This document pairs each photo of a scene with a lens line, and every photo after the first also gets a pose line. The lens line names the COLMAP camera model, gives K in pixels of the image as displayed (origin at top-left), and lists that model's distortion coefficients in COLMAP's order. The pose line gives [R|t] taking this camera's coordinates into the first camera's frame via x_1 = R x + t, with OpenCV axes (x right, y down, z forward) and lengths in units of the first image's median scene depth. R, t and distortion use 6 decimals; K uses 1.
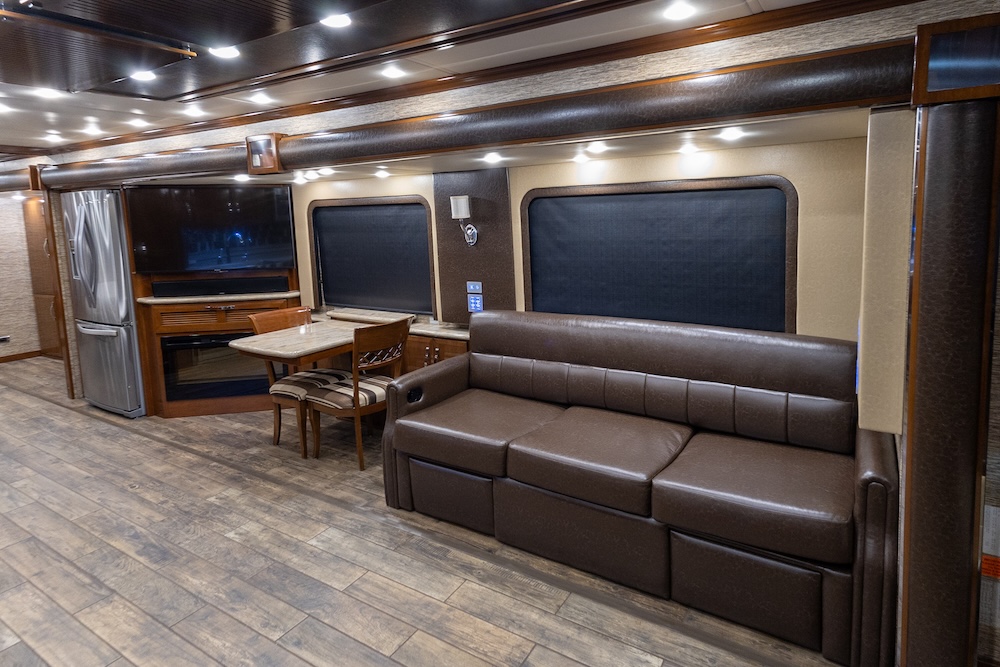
lens RADIAL K [[533.8, 0, 551.4], [0, 533.8, 270.3], [0, 0, 1]] dist [0.012512, -0.001203]
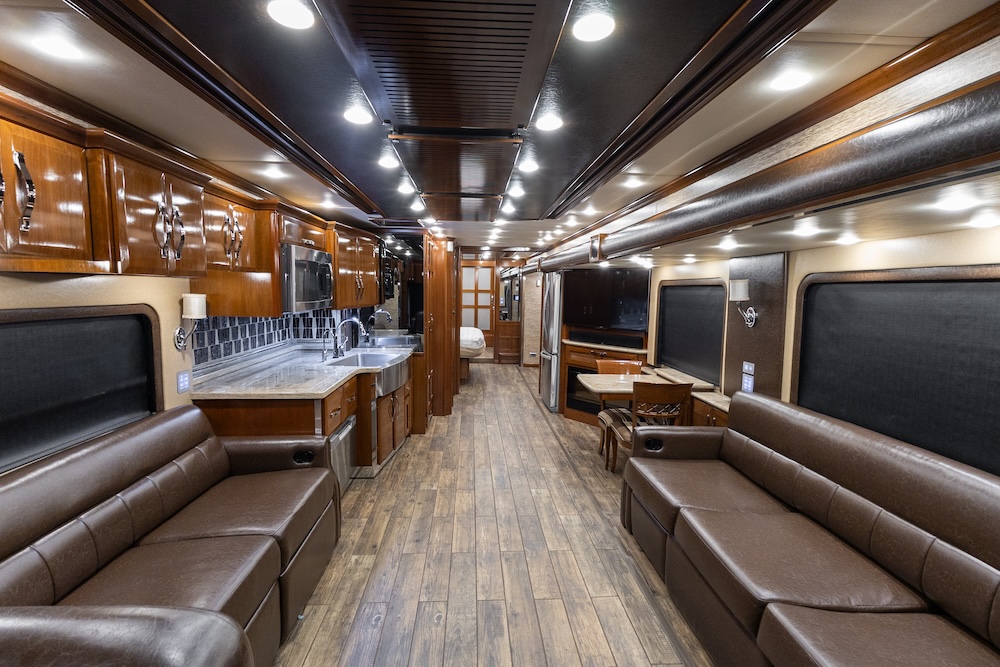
lens RADIAL K [[459.1, 0, 500.0], [0, 459.1, 333.5], [0, 0, 1]] dist [0.020650, -0.000166]
pose [[0.543805, 0.116355, -0.831106, 0.327335], [-0.124182, 0.990596, 0.057429, -0.026096], [0.829973, 0.071979, 0.553140, 0.101231]]
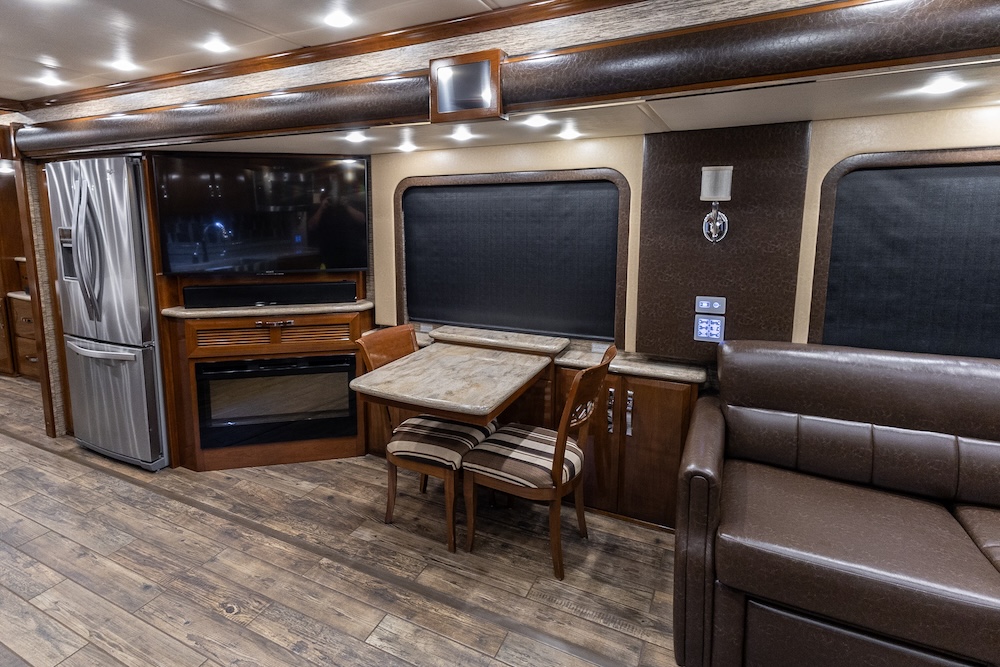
lens RADIAL K [[524.1, 0, 440.7], [0, 524.1, 288.2], [0, 0, 1]] dist [0.022701, 0.000644]
pose [[0.999736, 0.014277, 0.017982, -0.493514], [-0.014851, 0.999370, 0.032245, -0.005976], [-0.017511, -0.032503, 0.999318, 0.340356]]
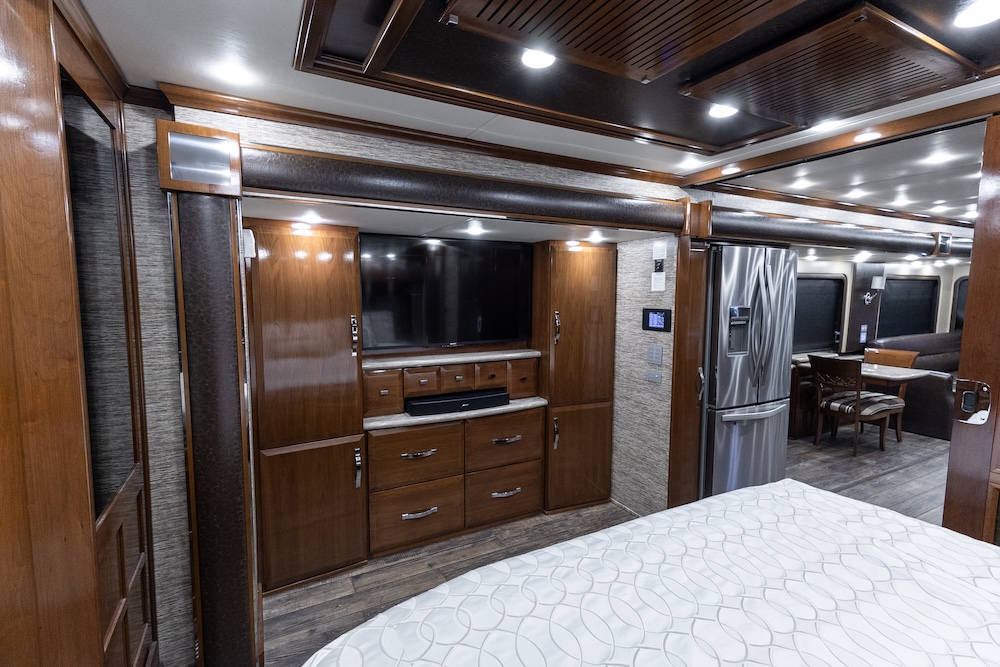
lens RADIAL K [[491.0, 0, 500.0], [0, 491.0, 333.5], [0, 0, 1]] dist [0.080426, -0.000064]
pose [[0.497573, -0.063987, 0.865059, -2.179417], [0.072321, 0.996863, 0.032138, -0.091122], [-0.864402, 0.046571, 0.500640, 1.187439]]
